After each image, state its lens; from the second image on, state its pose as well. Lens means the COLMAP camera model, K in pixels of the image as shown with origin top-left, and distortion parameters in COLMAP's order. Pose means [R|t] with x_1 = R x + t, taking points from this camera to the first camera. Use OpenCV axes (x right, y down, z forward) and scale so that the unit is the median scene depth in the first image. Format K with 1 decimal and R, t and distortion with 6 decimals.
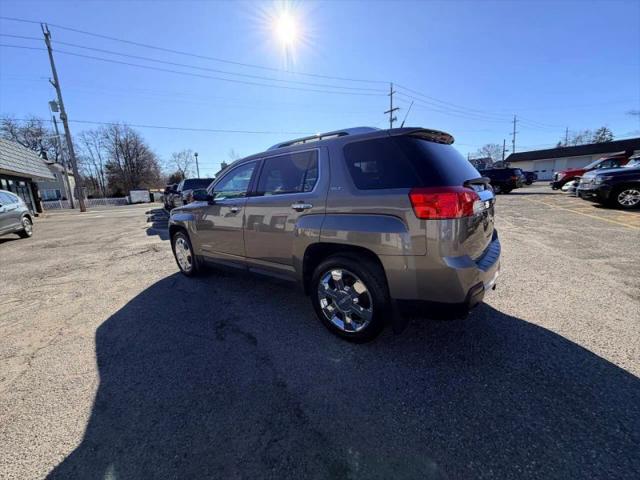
lens RADIAL K [[253.6, 0, 318.9], [0, 253.6, 238.9], [0, 0, 1]] dist [-0.001072, 0.000109]
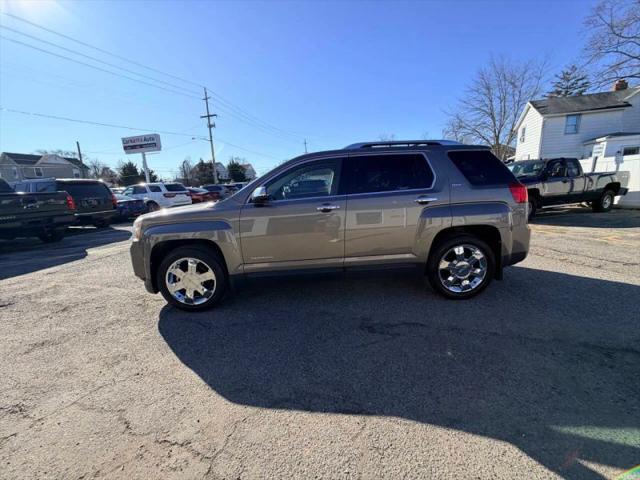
lens RADIAL K [[253.6, 0, 319.5], [0, 253.6, 239.1], [0, 0, 1]] dist [-0.001072, 0.000109]
pose [[0.762520, -0.112249, 0.637153, -0.727871], [0.131836, 0.991129, 0.016834, -0.019196], [-0.633390, 0.071163, 0.770554, 0.243691]]
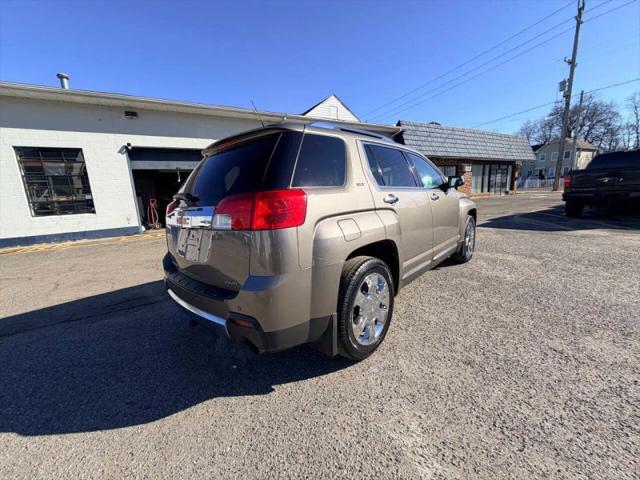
lens RADIAL K [[253.6, 0, 320.6], [0, 253.6, 240.2], [0, 0, 1]] dist [-0.001072, 0.000109]
pose [[-0.041961, 0.232741, -0.971633, 0.824586], [-0.137990, 0.961820, 0.236350, -0.193041], [0.989544, 0.143993, -0.008243, 0.808383]]
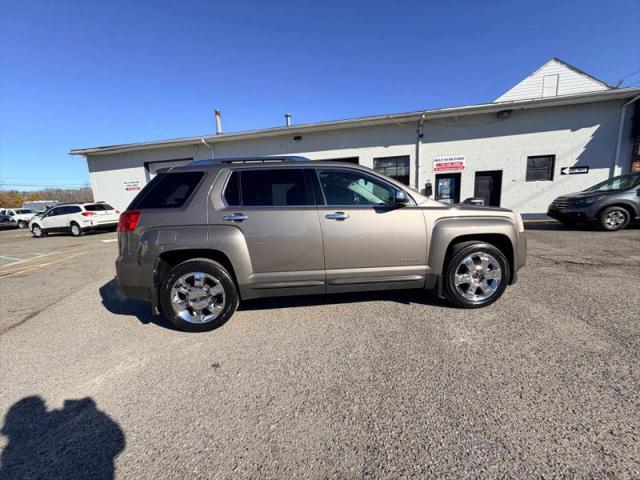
lens RADIAL K [[253.6, 0, 319.7], [0, 253.6, 239.1], [0, 0, 1]] dist [-0.001072, 0.000109]
pose [[-0.714935, 0.181338, -0.675266, 0.558783], [-0.059564, 0.946476, 0.317232, -0.344175], [0.696649, 0.267021, -0.665867, 1.572820]]
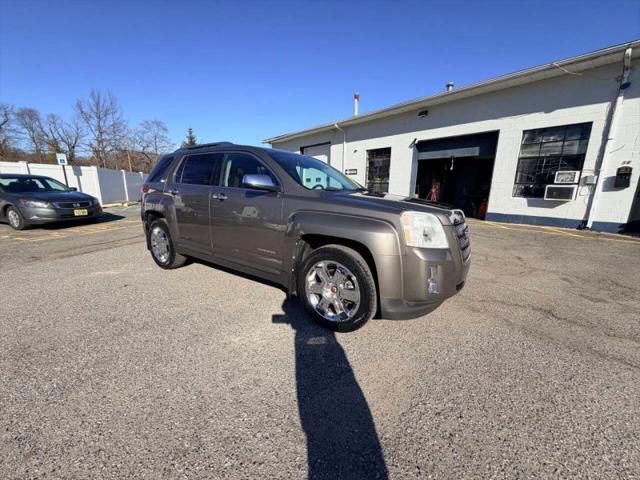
lens RADIAL K [[253.6, 0, 321.4], [0, 253.6, 240.2], [0, 0, 1]] dist [-0.001072, 0.000109]
pose [[-0.994467, 0.054301, -0.089924, -0.187471], [0.013876, 0.916434, 0.399945, -0.369124], [0.104127, 0.396484, -0.912117, 1.910005]]
